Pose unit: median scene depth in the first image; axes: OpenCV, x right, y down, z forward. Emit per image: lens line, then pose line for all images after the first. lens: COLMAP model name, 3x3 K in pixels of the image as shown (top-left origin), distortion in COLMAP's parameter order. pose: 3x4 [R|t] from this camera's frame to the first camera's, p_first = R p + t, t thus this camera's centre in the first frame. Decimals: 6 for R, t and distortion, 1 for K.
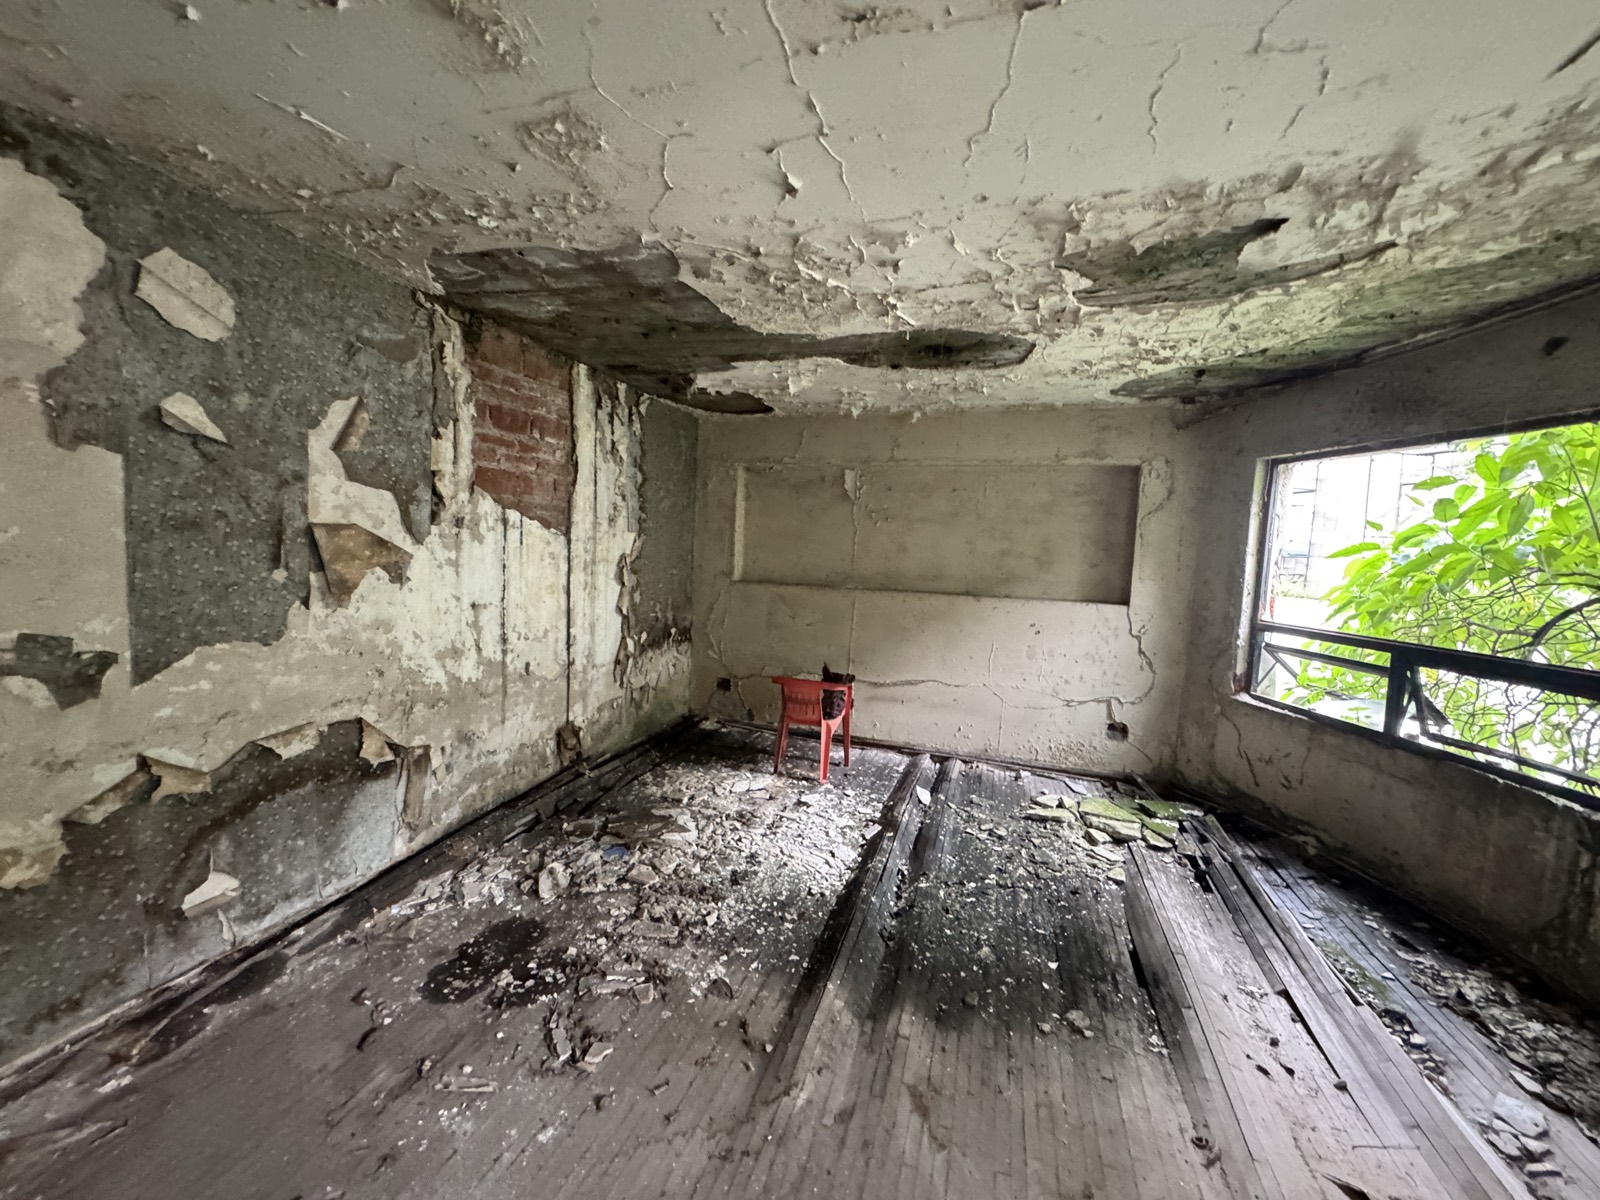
lens RADIAL K [[644.9, 0, 799.3], [0, 644.9, 598.8], [0, 0, 1]] dist [-0.003407, 0.000574]
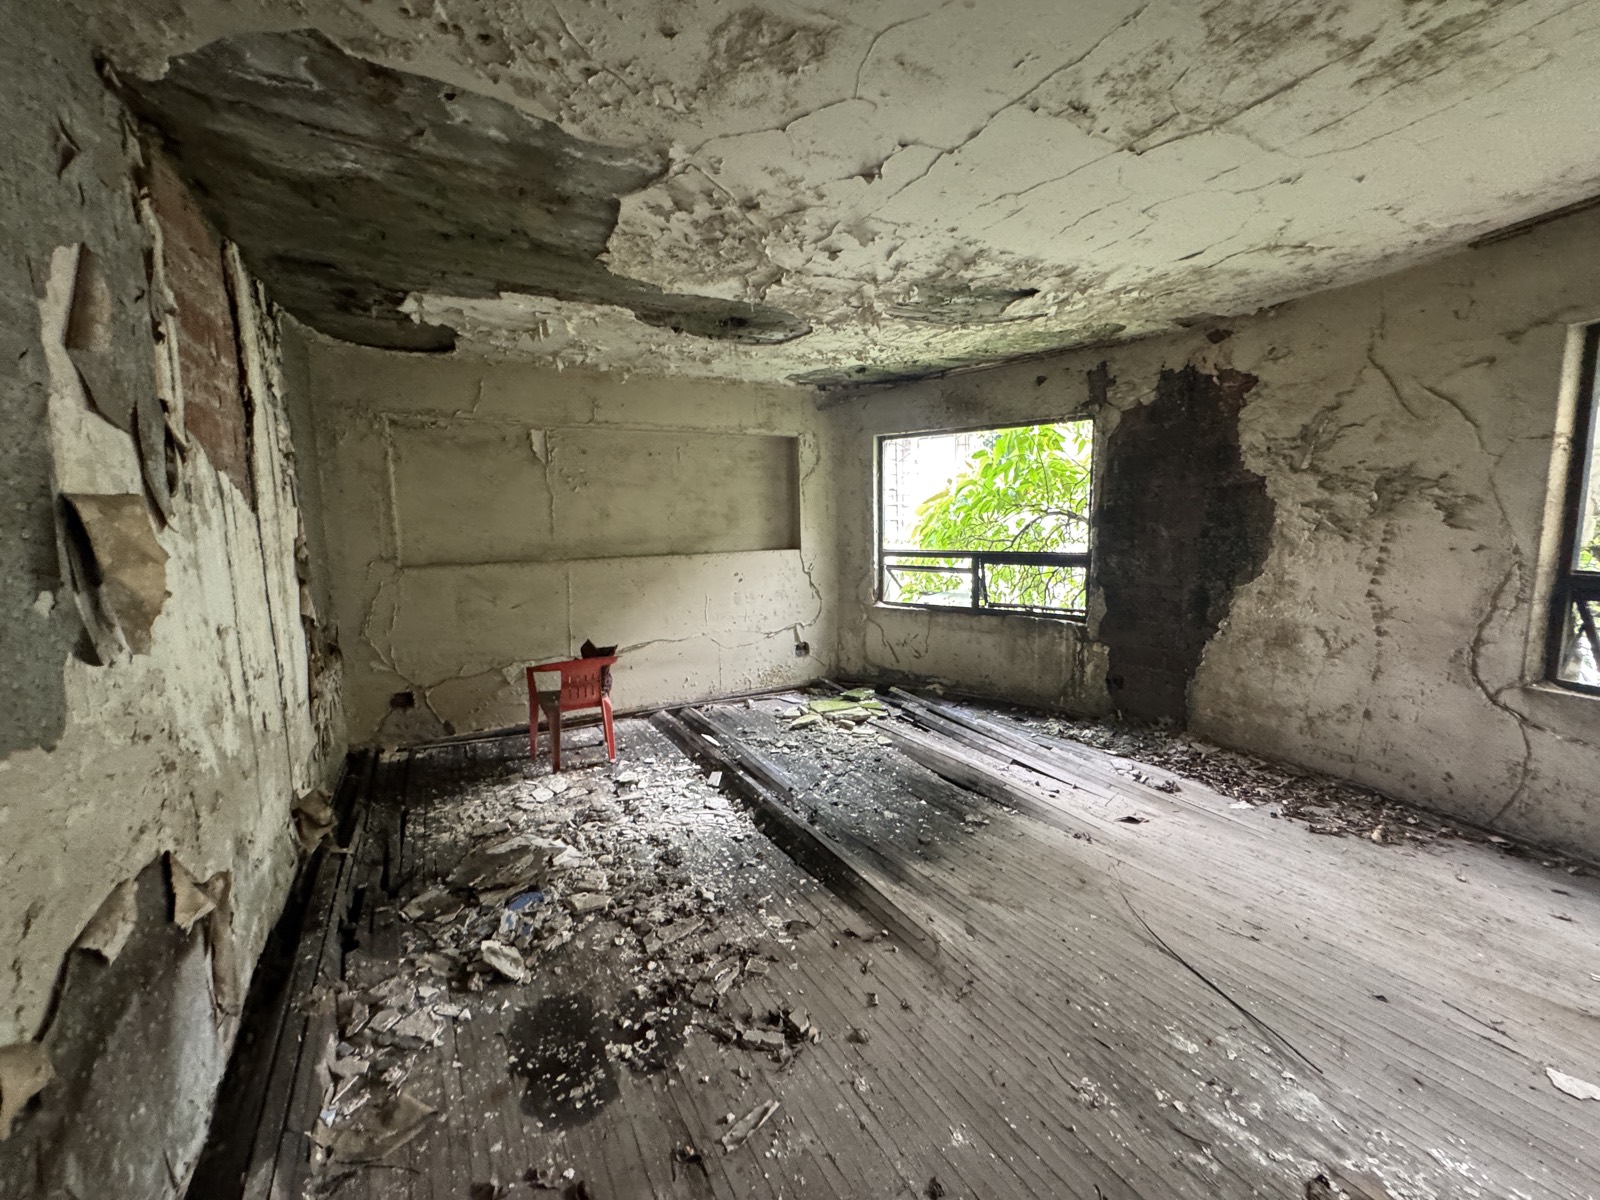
lens RADIAL K [[644.9, 0, 799.3], [0, 644.9, 598.6], [0, 0, 1]] dist [-0.003407, 0.000574]
pose [[0.674028, -0.143298, 0.724673, -0.524892], [0.109625, 0.989546, 0.093711, -0.015227], [-0.730526, 0.016279, 0.682691, 0.177421]]
